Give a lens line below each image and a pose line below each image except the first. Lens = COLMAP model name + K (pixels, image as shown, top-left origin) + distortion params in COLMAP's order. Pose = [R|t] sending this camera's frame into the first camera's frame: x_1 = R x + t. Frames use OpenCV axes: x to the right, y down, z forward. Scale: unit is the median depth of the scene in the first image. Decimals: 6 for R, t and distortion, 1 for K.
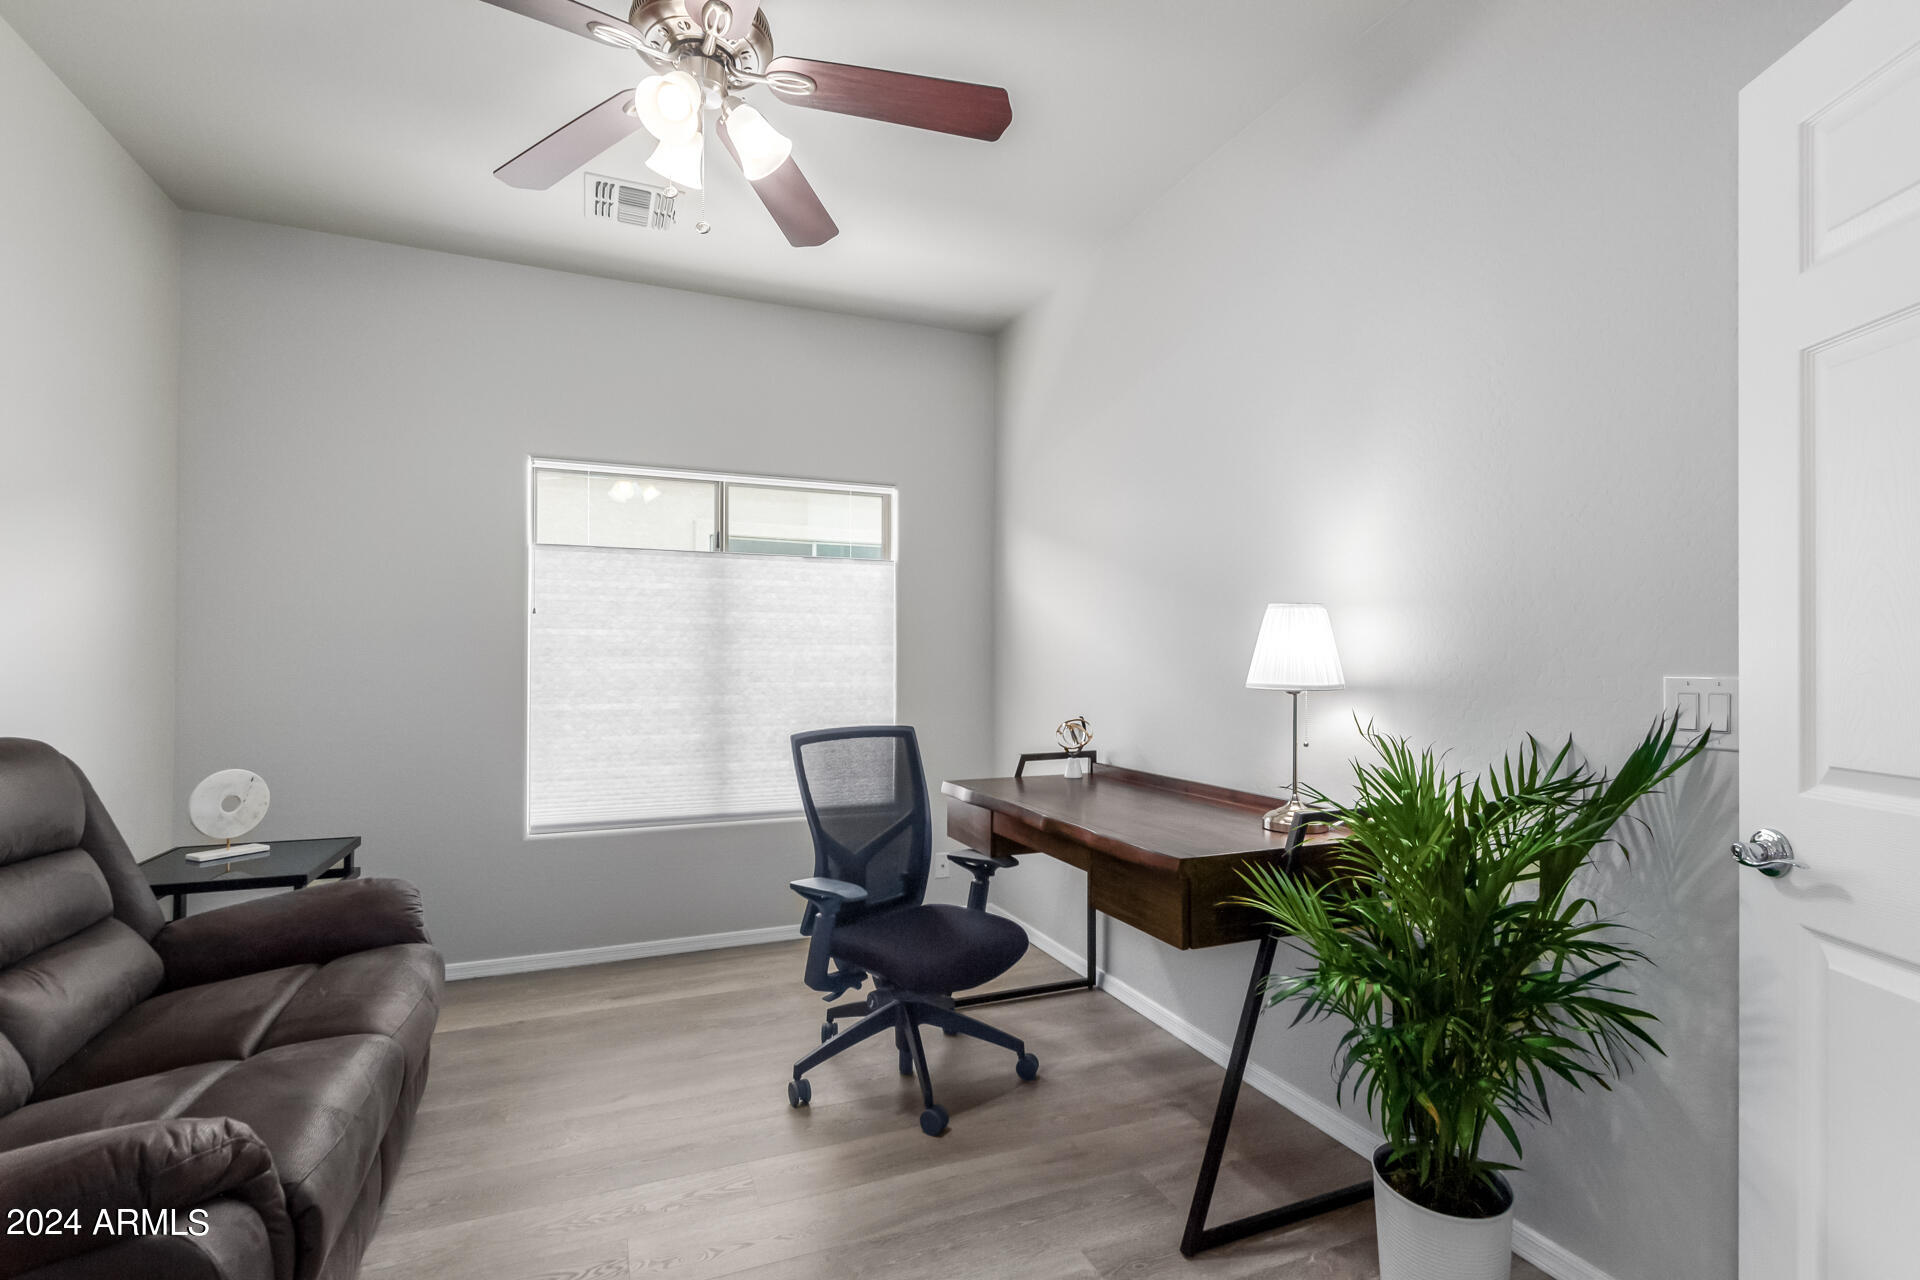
lens RADIAL K [[910.8, 0, 962.8], [0, 910.8, 655.0], [0, 0, 1]] dist [0.010983, -0.000388]
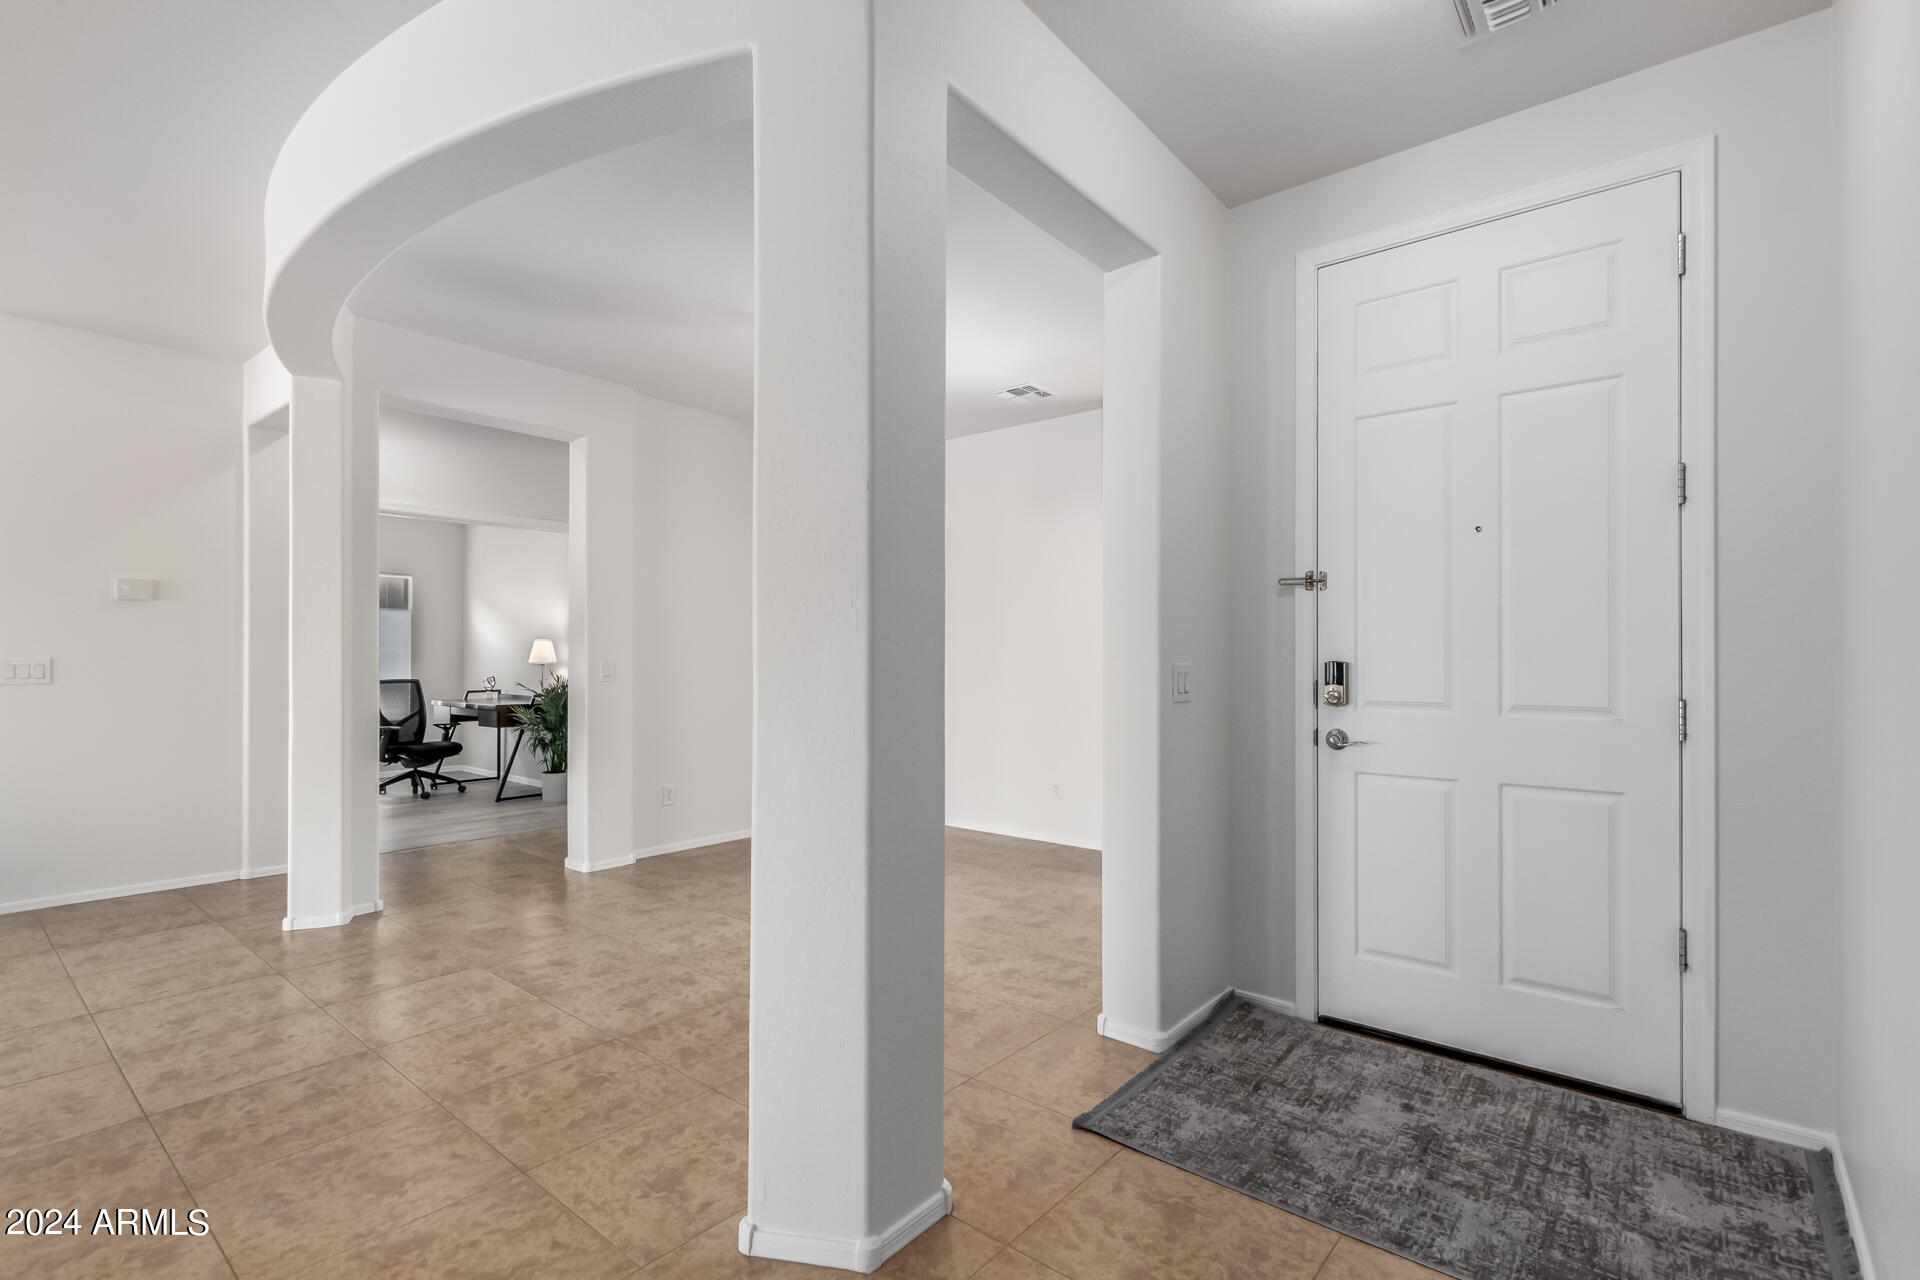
lens RADIAL K [[885.0, 0, 925.8], [0, 885.0, 658.6], [0, 0, 1]] dist [0.019457, 0.000060]
pose [[0.899793, 0.003241, 0.436305, 0.275193], [-0.008142, 0.999923, 0.009363, -0.036758], [-0.436241, -0.011977, 0.899750, -3.840170]]
